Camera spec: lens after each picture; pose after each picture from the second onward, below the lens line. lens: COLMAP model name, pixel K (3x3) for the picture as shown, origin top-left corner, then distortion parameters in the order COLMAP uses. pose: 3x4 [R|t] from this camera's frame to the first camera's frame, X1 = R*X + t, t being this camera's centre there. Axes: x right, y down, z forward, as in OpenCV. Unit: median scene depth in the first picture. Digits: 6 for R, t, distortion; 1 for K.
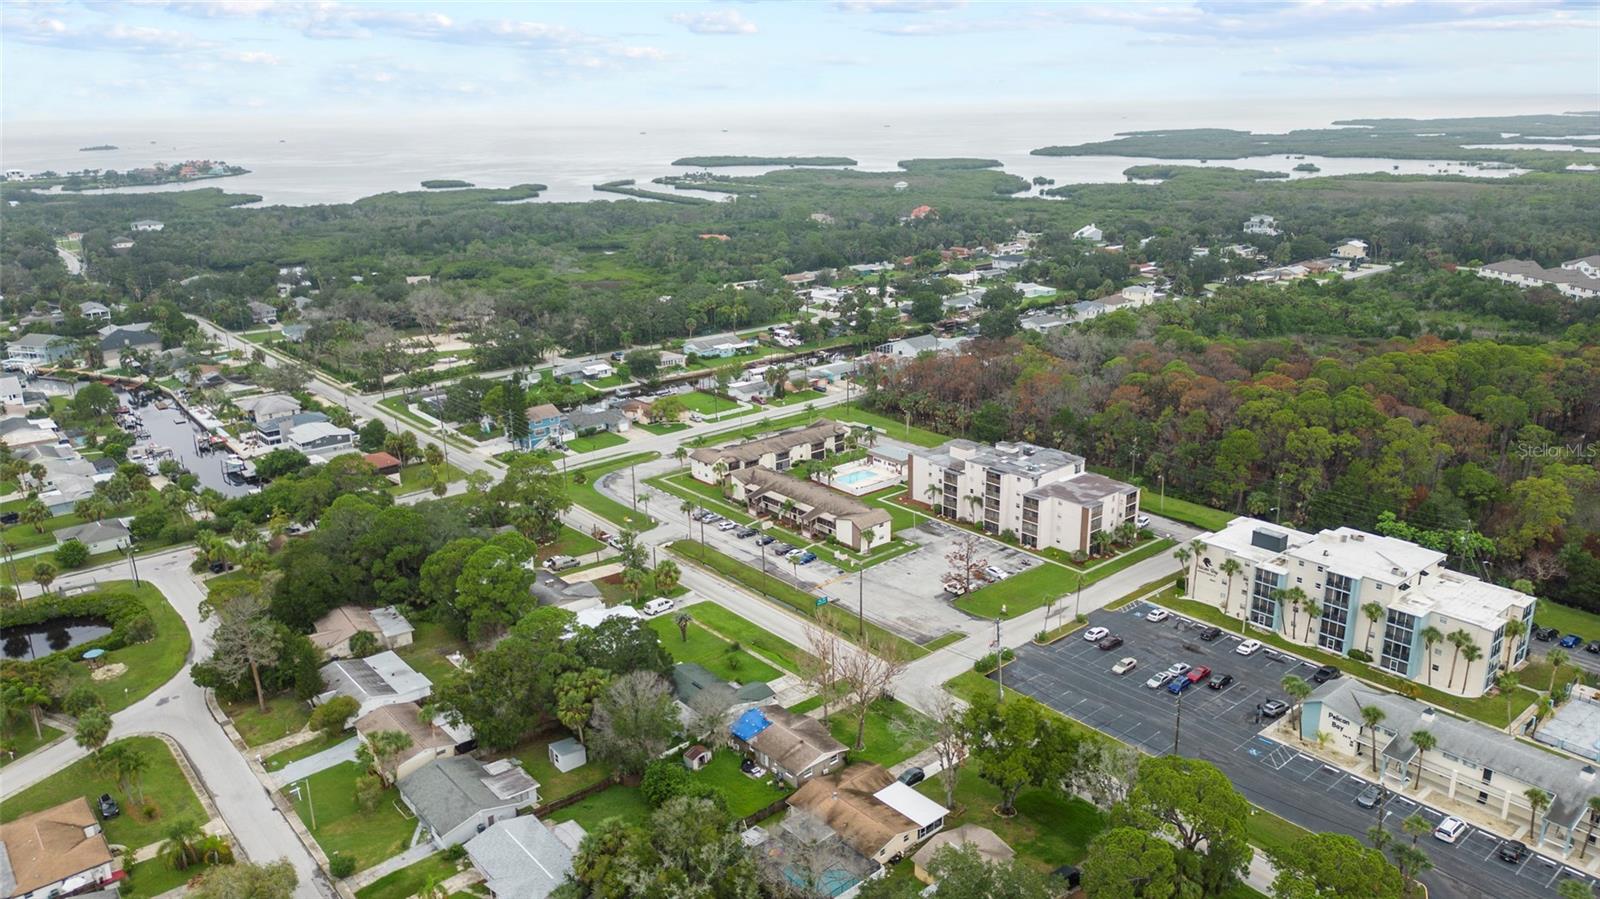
lens RADIAL K [[1121.1, 0, 794.9], [0, 1121.1, 442.1], [0, 0, 1]] dist [0.012710, -0.009735]
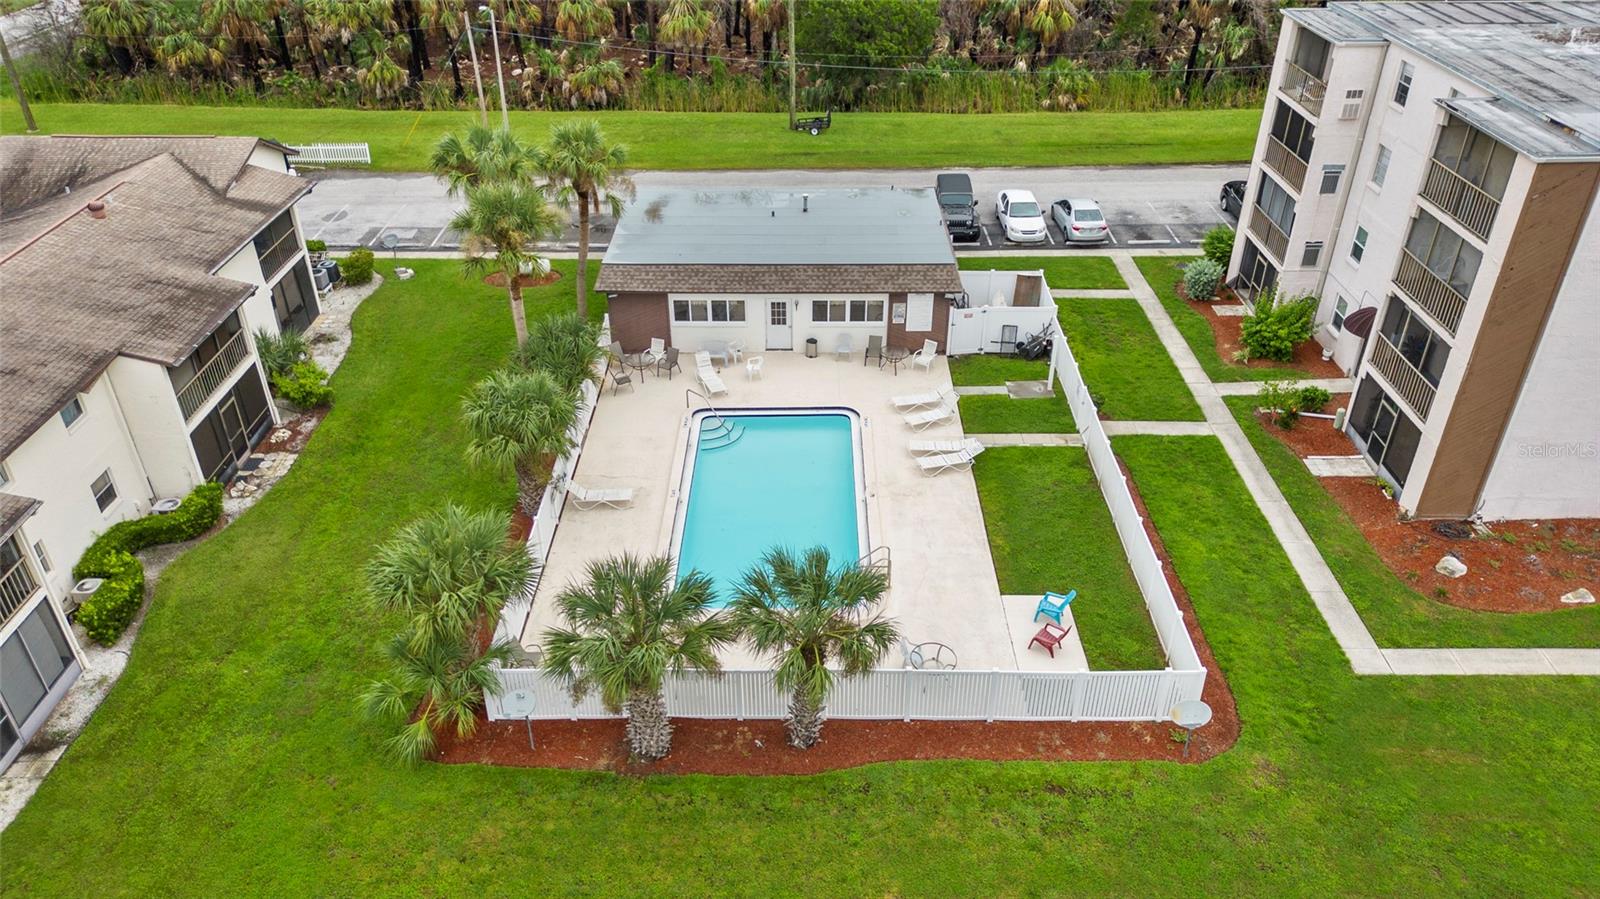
lens RADIAL K [[1121.1, 0, 802.3], [0, 1121.1, 454.1], [0, 0, 1]] dist [0.012710, -0.009735]
pose [[0.652529, -0.396230, 0.645916, -0.019206], [0.219549, 0.914694, 0.339312, -0.013185], [-0.725261, -0.079600, 0.683857, 0.884751]]
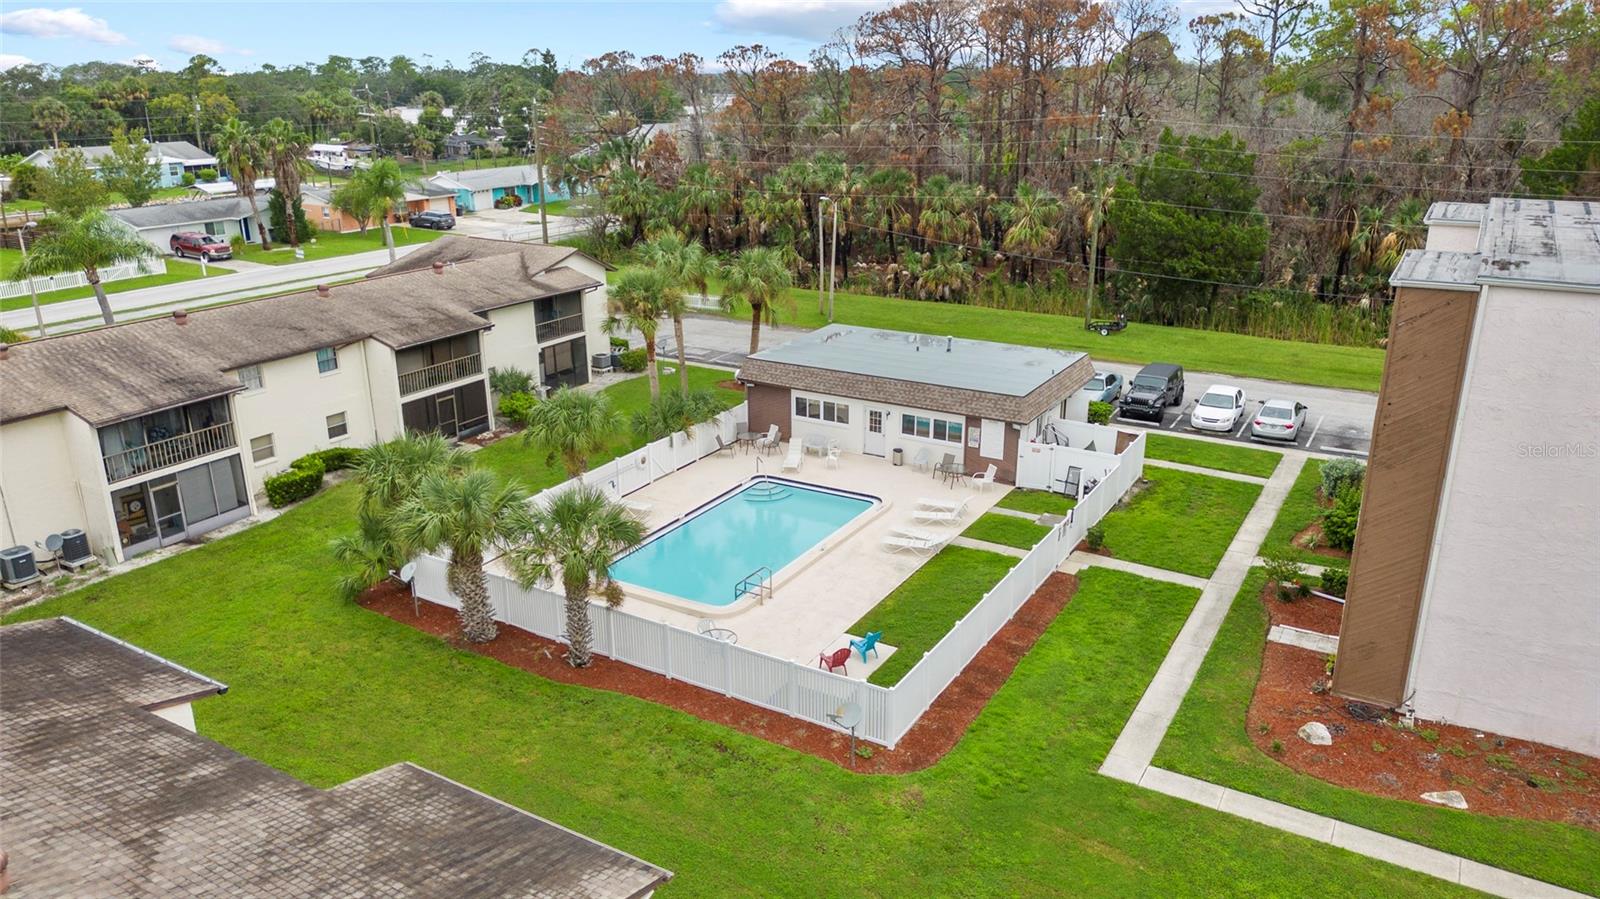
lens RADIAL K [[1121.1, 0, 793.6], [0, 1121.1, 445.6], [0, 0, 1]] dist [0.012710, -0.009735]
pose [[0.944862, -0.093583, 0.313813, 0.016736], [0.086090, 0.995574, 0.037684, 0.014844], [-0.315951, -0.008590, 0.948737, 0.837128]]
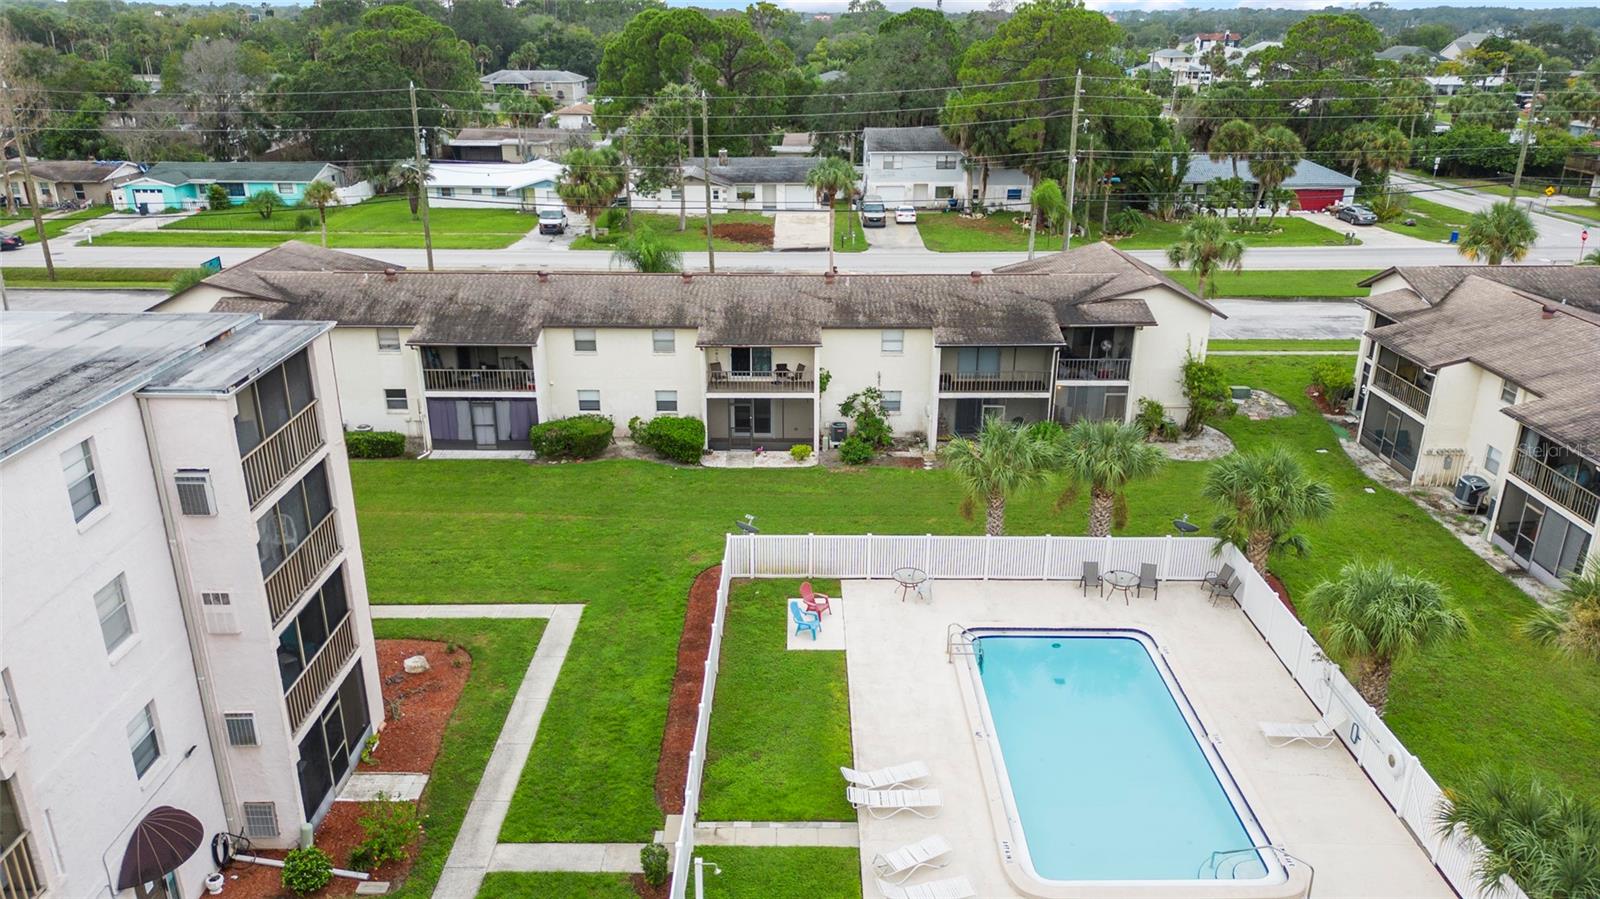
lens RADIAL K [[1121.1, 0, 793.2], [0, 1121.1, 449.3], [0, 0, 1]] dist [0.012710, -0.009735]
pose [[-0.648541, 0.286802, -0.705081, 0.133190], [-0.211805, 0.821721, 0.529068, -0.038122], [0.731118, 0.492462, -0.472174, 0.981427]]
